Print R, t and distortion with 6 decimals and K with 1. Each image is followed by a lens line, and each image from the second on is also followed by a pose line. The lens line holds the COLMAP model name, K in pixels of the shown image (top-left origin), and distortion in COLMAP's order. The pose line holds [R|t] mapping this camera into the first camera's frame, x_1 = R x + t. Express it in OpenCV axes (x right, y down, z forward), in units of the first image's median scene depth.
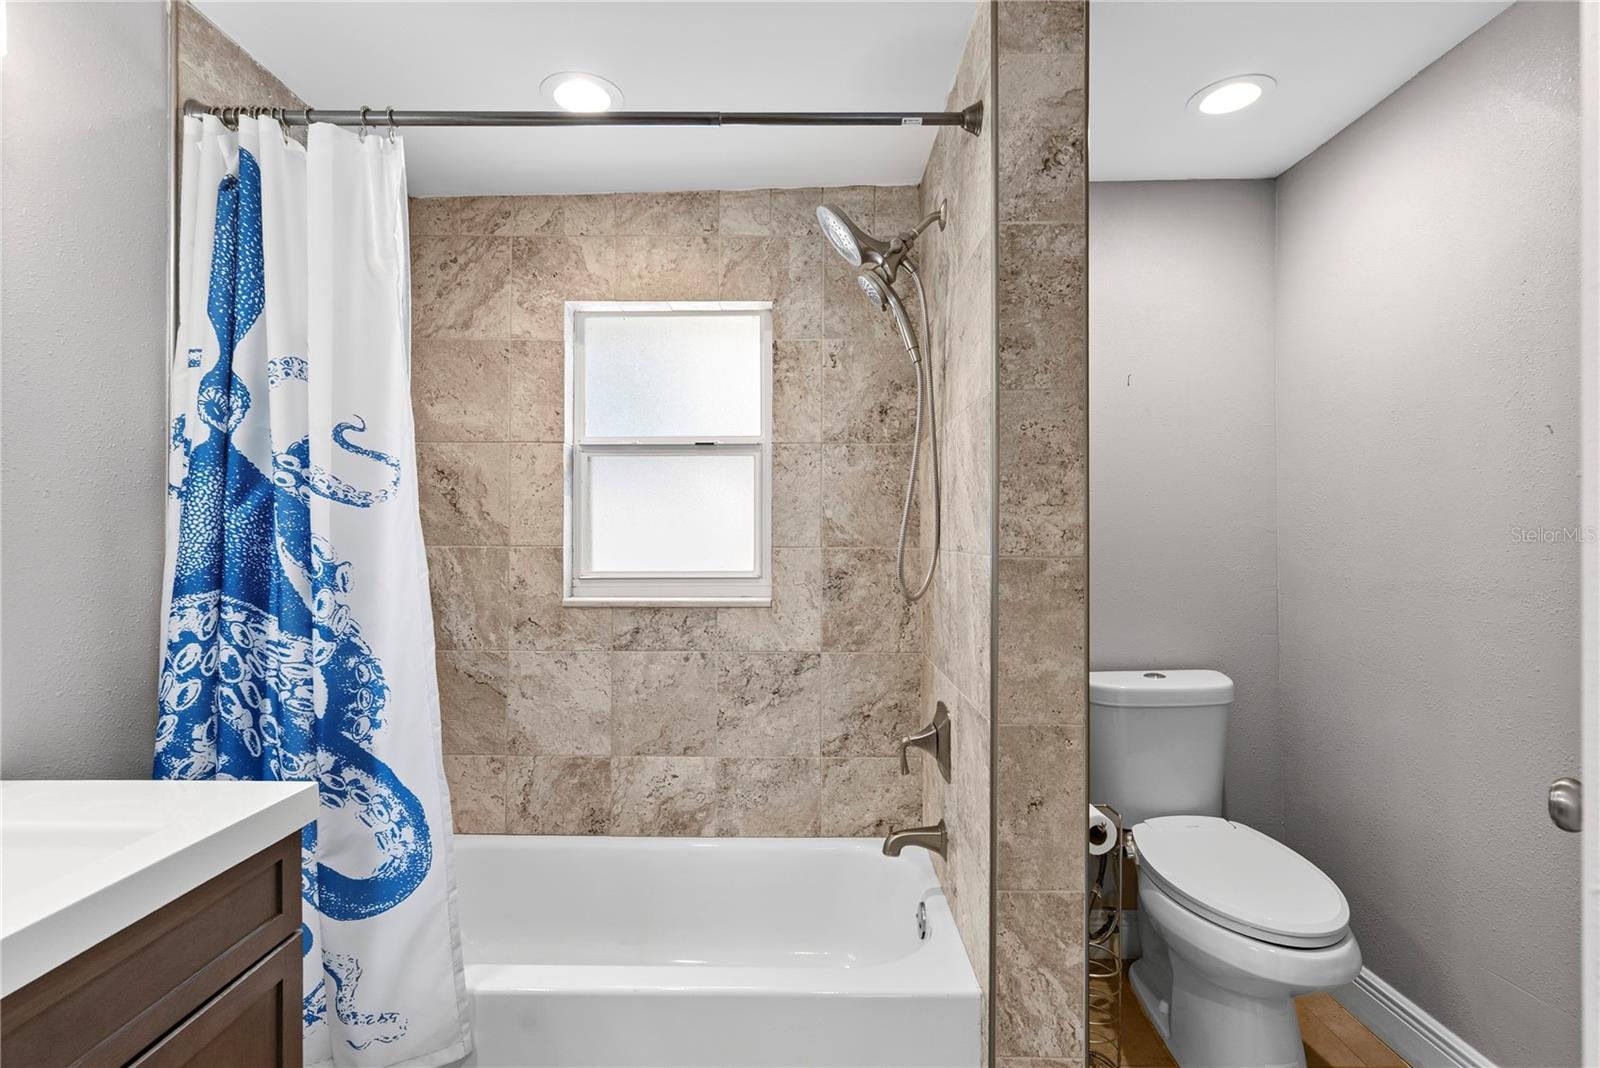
lens RADIAL K [[767.1, 0, 800.0], [0, 767.1, 534.0], [0, 0, 1]] dist [0.000077, -0.000655]
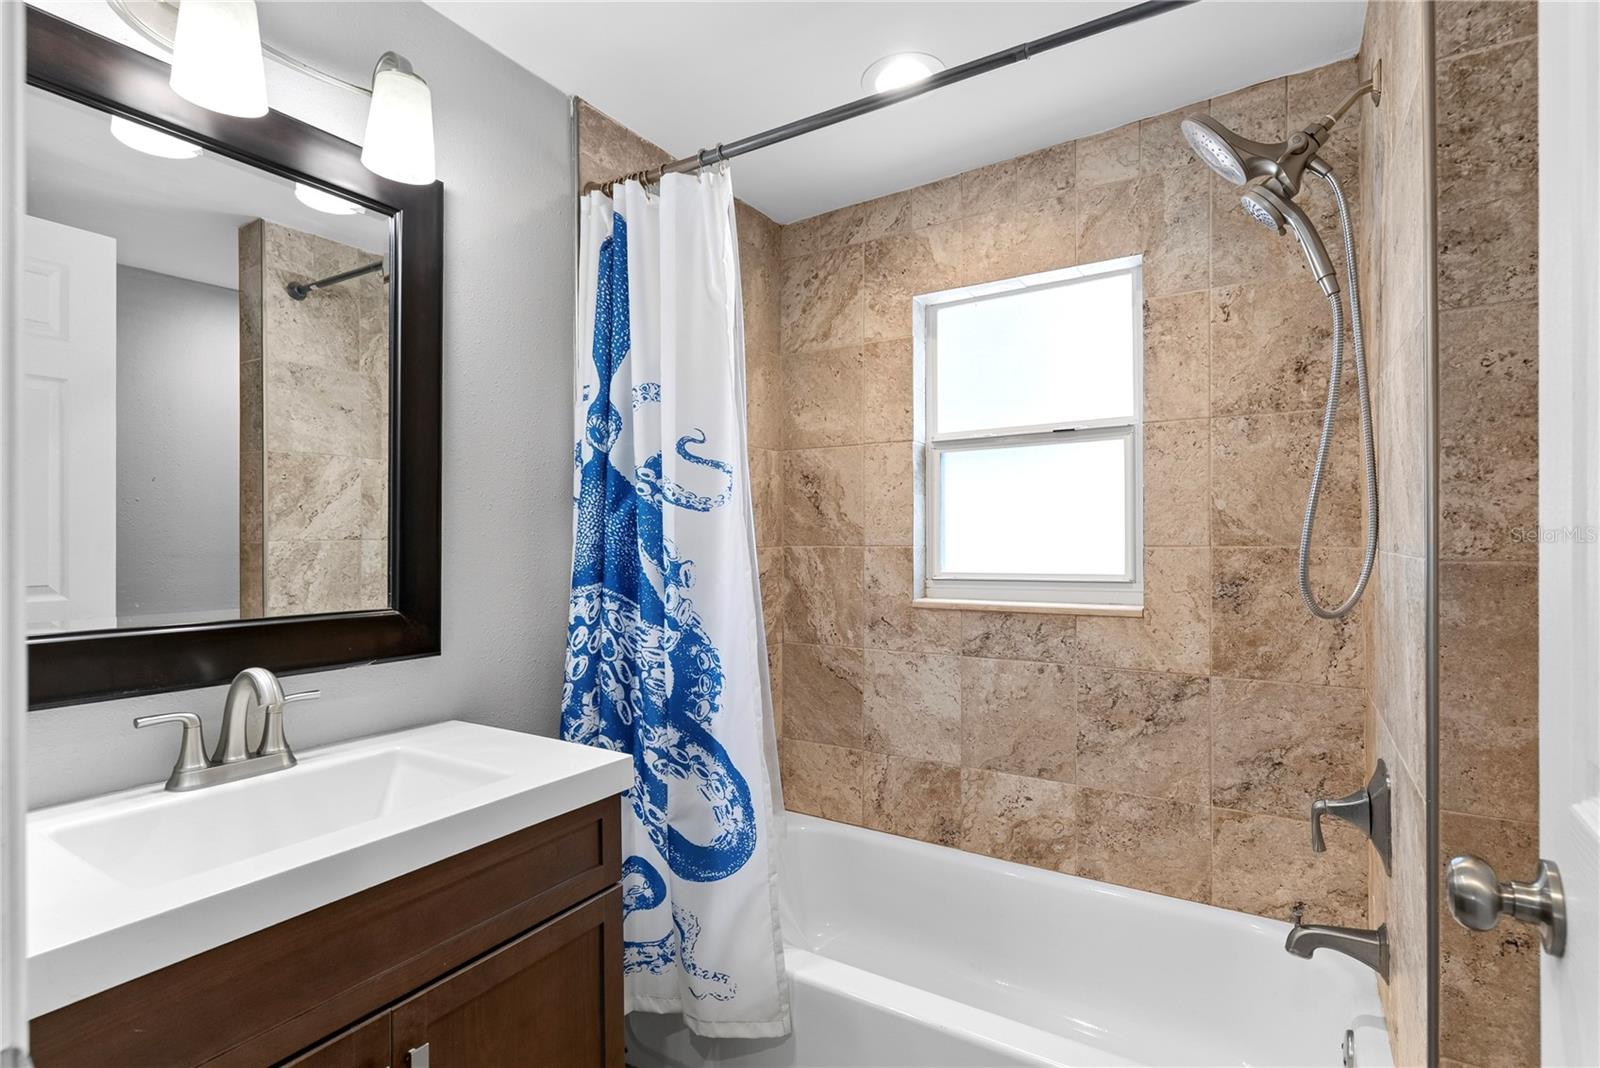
lens RADIAL K [[769.3, 0, 798.6], [0, 769.3, 538.4], [0, 0, 1]] dist [0.000816, 0.000148]
pose [[0.848261, -0.007540, -0.529524, 0.090668], [0.010926, 0.999935, 0.003265, 0.001435], [0.529465, -0.008555, 0.848288, 0.085014]]
